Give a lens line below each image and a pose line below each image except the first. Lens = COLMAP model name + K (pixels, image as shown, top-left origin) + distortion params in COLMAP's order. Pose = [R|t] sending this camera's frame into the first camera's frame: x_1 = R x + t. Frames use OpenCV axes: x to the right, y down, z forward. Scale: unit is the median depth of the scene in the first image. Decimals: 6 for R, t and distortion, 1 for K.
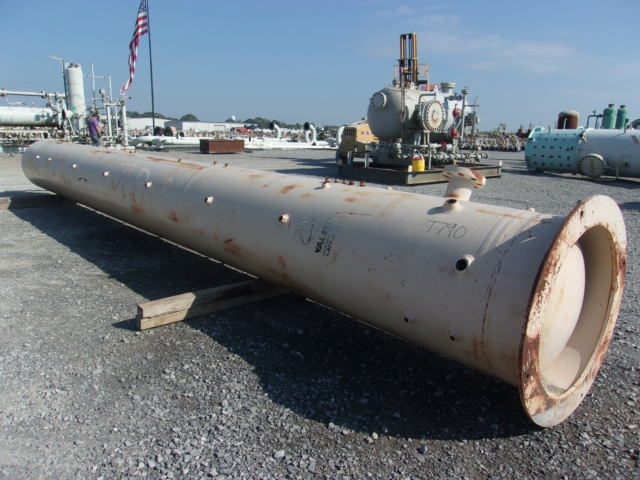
lens RADIAL K [[497.0, 0, 320.0], [0, 497.0, 240.0], [0, 0, 1]] dist [-0.052491, 0.079056]
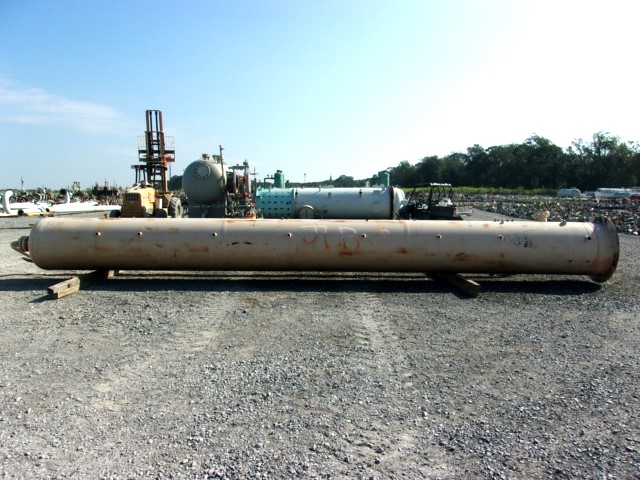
lens RADIAL K [[497.0, 0, 320.0], [0, 497.0, 240.0], [0, 0, 1]] dist [-0.052491, 0.079056]
pose [[0.669846, -0.099628, 0.735786, -0.430887], [0.179668, 0.983257, -0.030430, -0.020518], [-0.720435, 0.152580, 0.676530, 0.001372]]
